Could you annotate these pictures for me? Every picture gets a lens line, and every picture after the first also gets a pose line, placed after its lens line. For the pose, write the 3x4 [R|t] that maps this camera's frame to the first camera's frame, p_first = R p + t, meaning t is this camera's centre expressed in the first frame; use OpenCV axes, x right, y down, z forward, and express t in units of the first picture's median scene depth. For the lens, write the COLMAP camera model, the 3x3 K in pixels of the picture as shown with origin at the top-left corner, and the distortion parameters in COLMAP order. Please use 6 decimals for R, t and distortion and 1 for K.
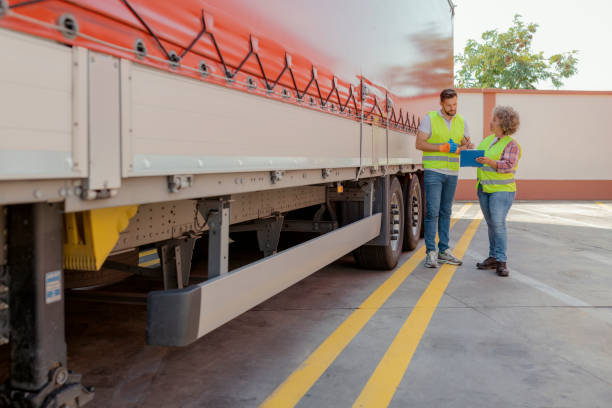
lens RADIAL K [[601.5, 0, 306.8], [0, 601.5, 183.0], [0, 0, 1]] dist [-0.009365, -0.013051]
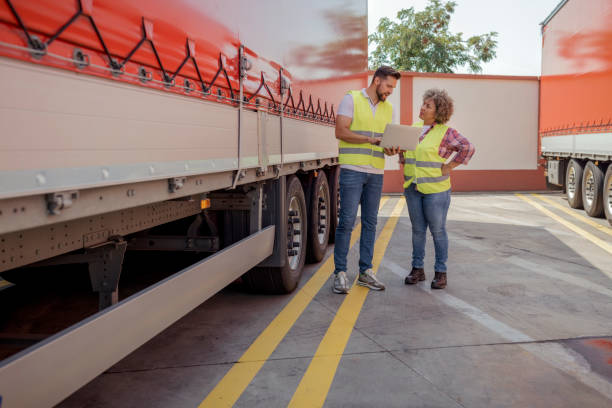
lens RADIAL K [[632.2, 0, 322.5], [0, 632.2, 180.4], [0, 0, 1]] dist [-0.001865, -0.009189]
pose [[0.986342, -0.008802, 0.164475, 0.037858], [0.006236, 0.999851, 0.016114, -0.015104], [-0.164592, -0.014868, 0.986250, 0.138987]]
